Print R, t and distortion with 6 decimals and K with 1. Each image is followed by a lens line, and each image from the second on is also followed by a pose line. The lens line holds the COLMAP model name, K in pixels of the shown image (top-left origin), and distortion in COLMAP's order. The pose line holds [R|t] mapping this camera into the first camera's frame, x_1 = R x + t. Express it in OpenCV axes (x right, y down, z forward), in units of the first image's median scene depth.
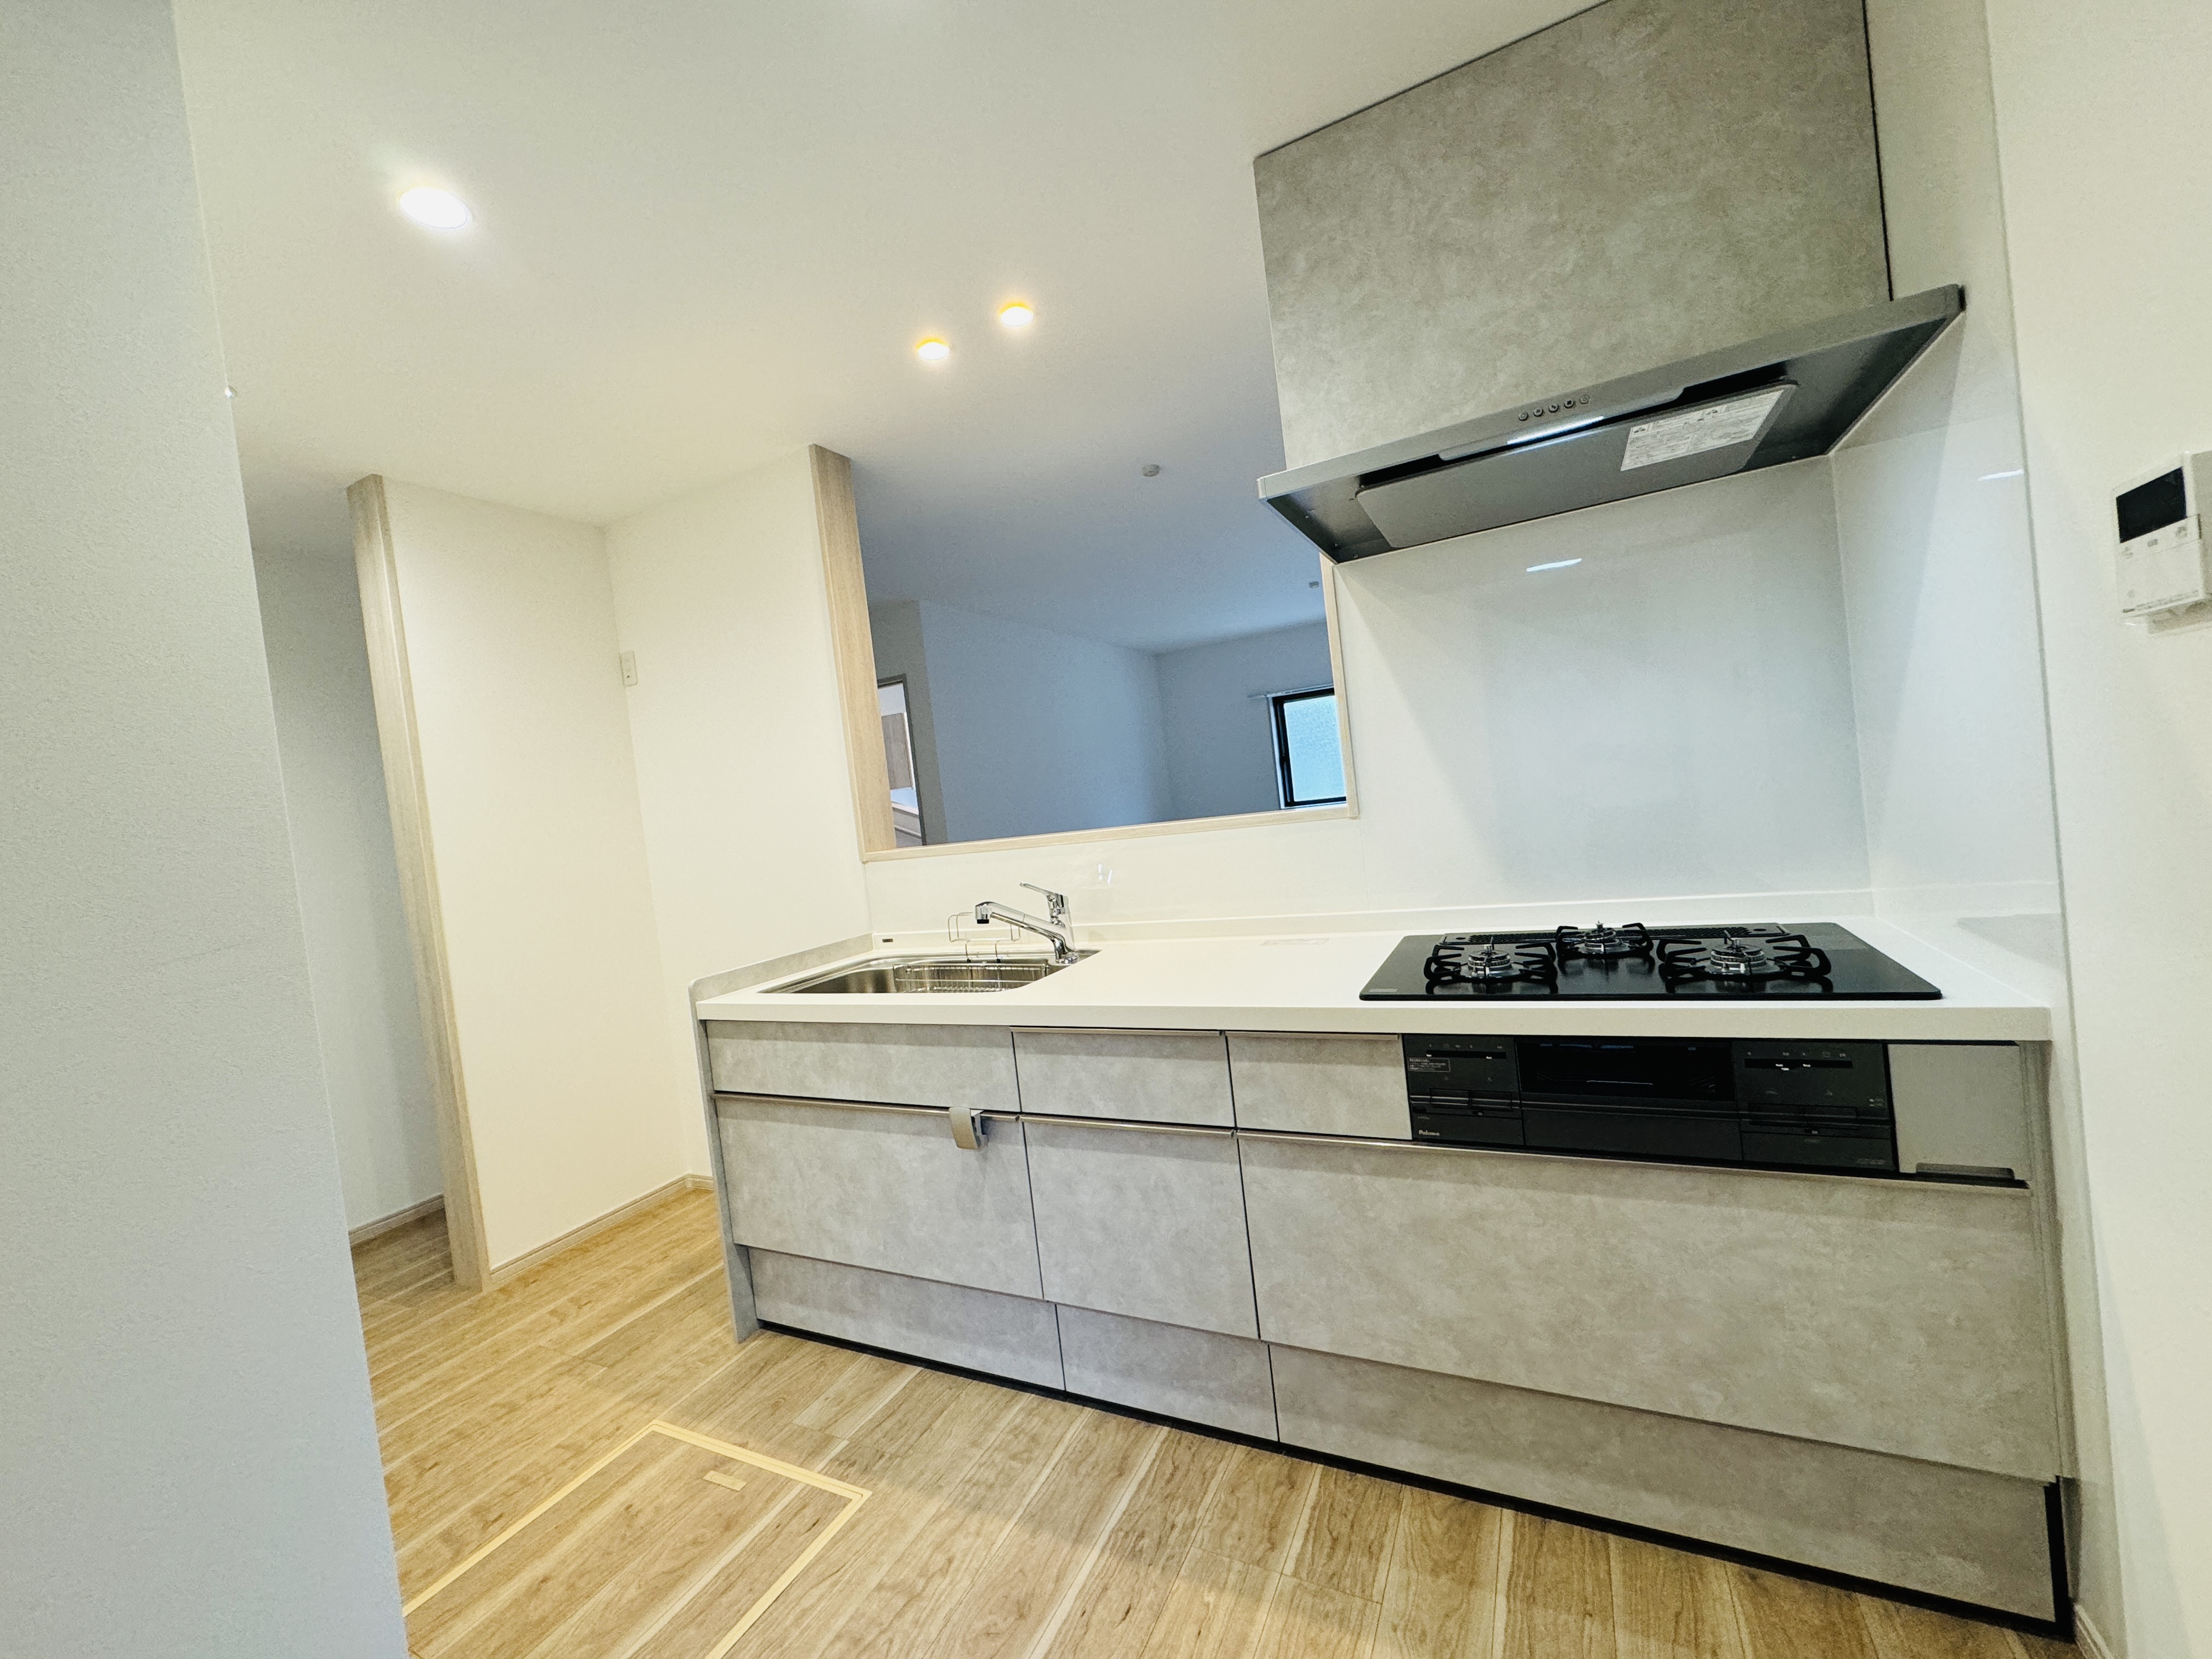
lens RADIAL K [[895.1, 0, 1109.7], [0, 895.1, 837.9], [0, 0, 1]] dist [0.002232, -0.000562]
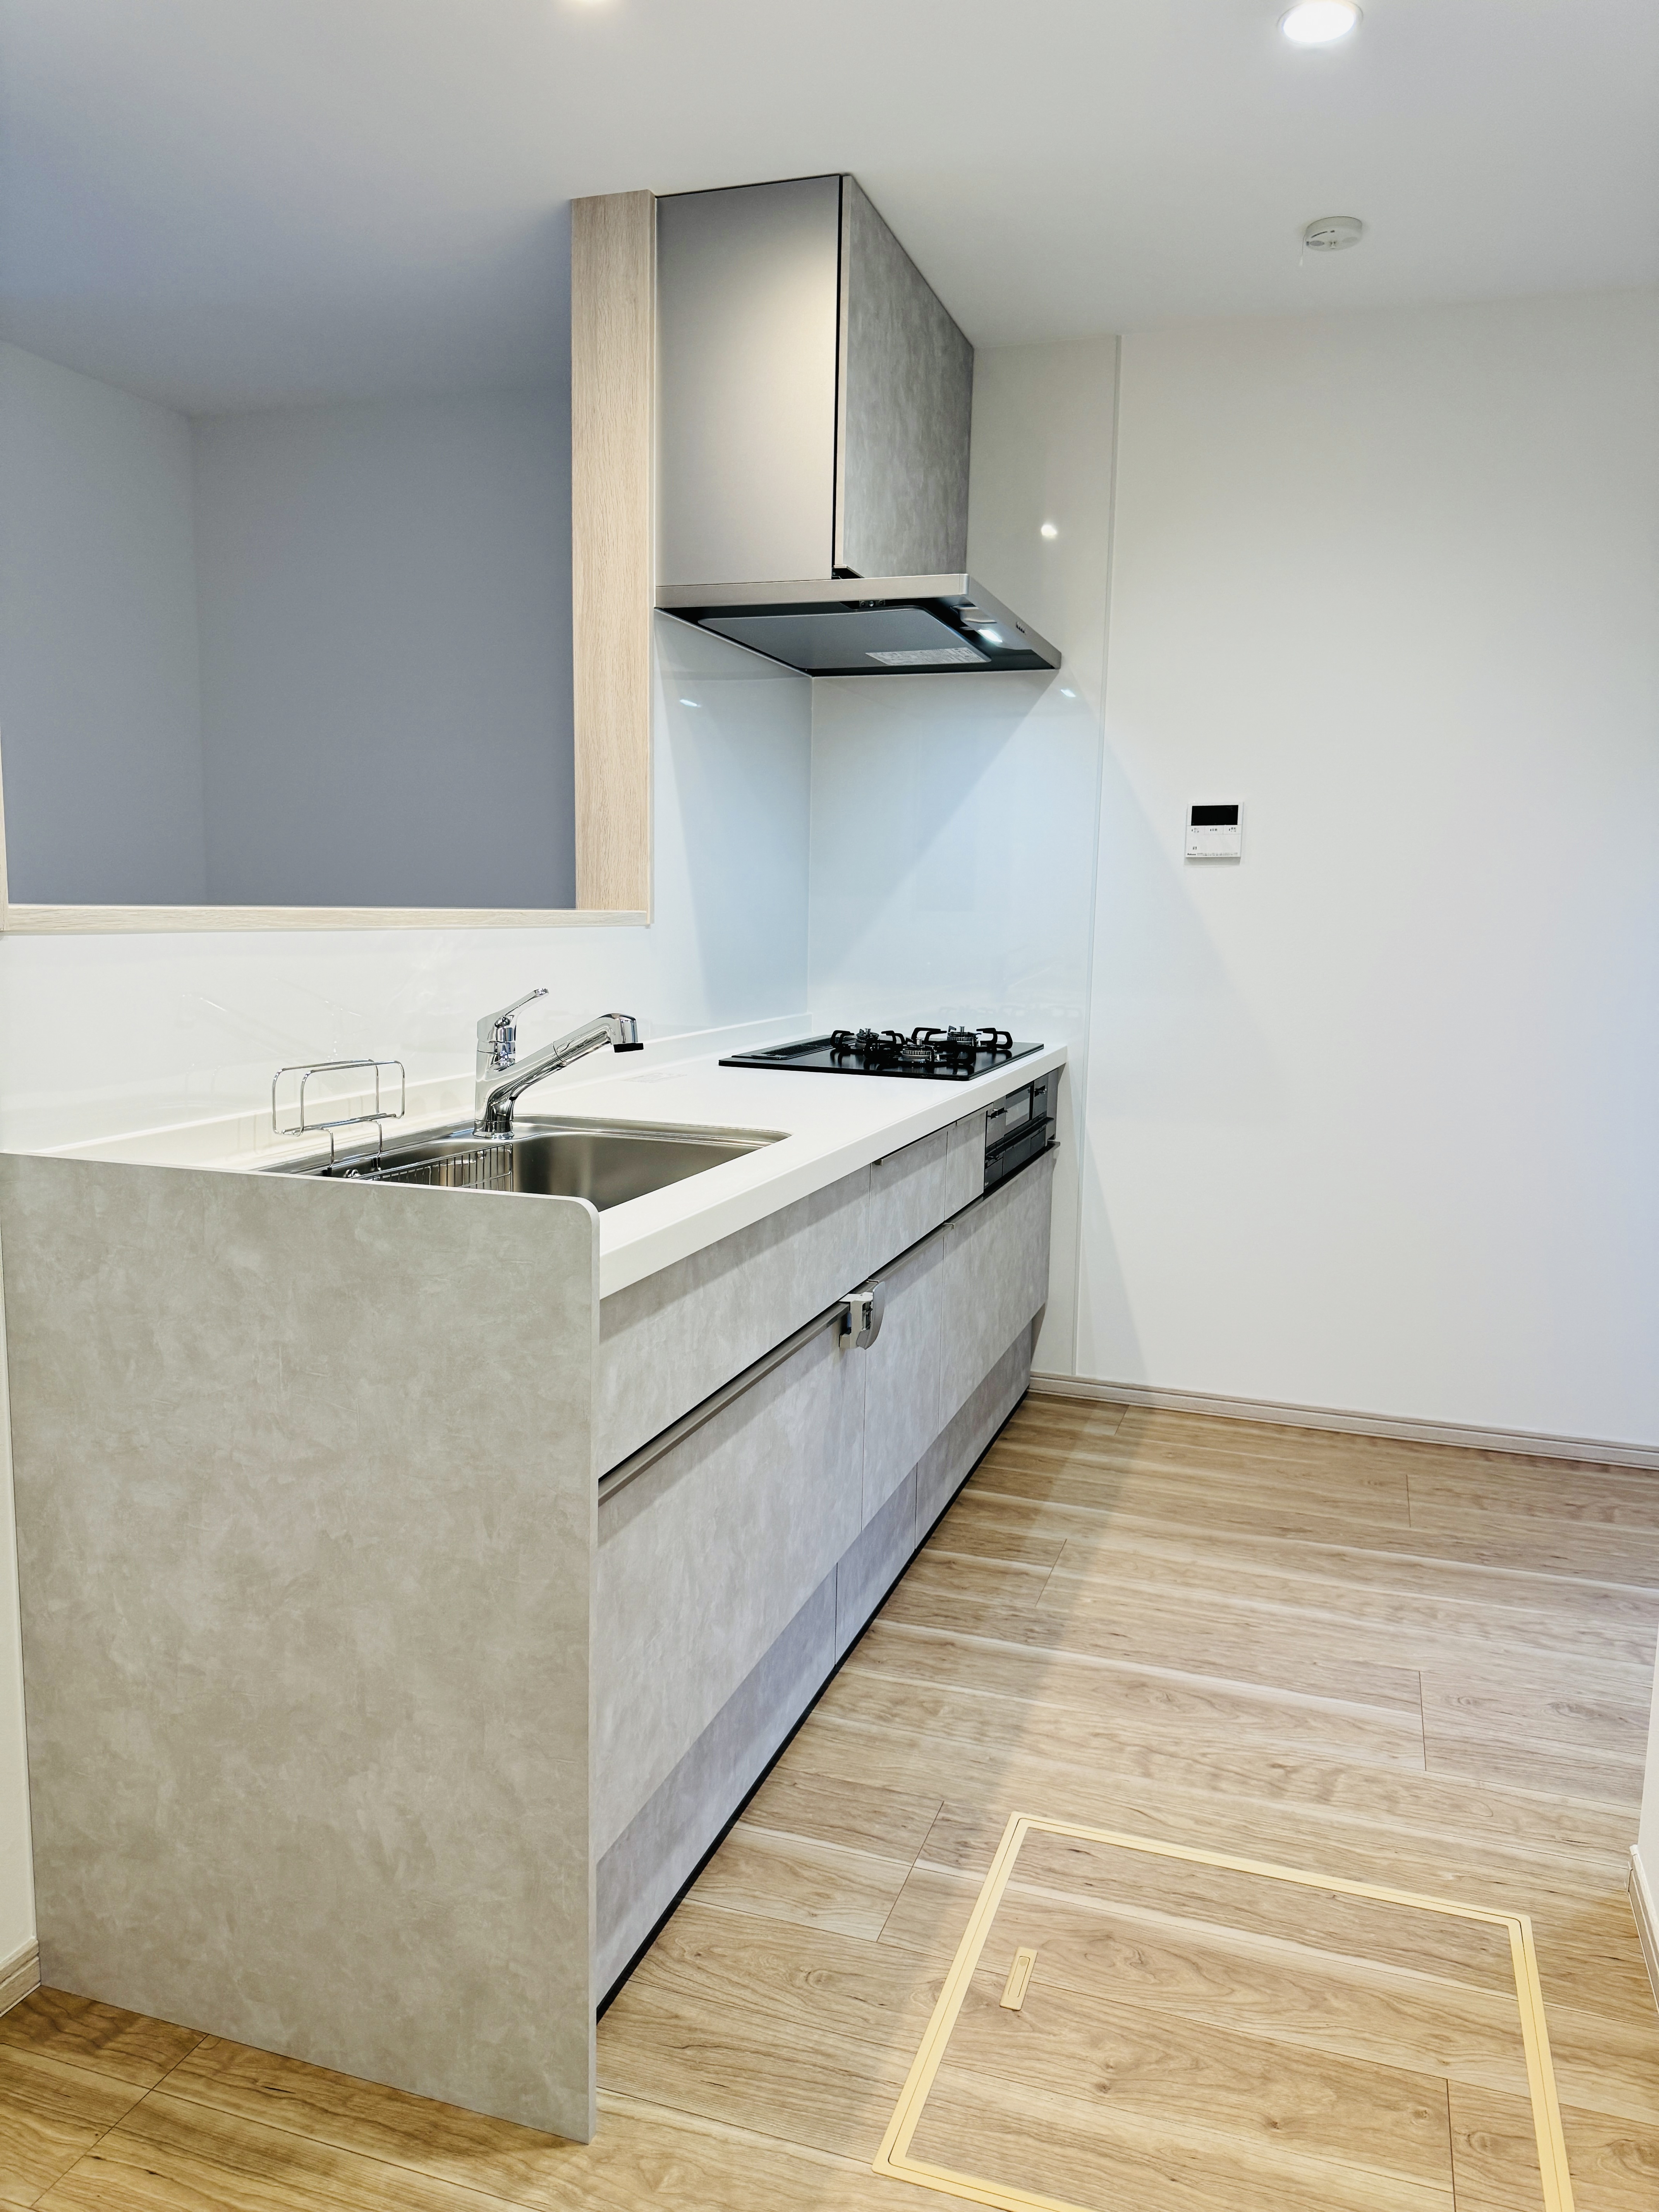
lens RADIAL K [[1552.9, 0, 825.9], [0, 1552.9, 1105.3], [0, 0, 1]] dist [0.014099, 0.006484]
pose [[-0.139585, -0.033330, 0.989649, -1.572125], [0.026708, 0.998943, 0.037410, 0.127645], [-0.989850, 0.031653, -0.138548, 1.407880]]
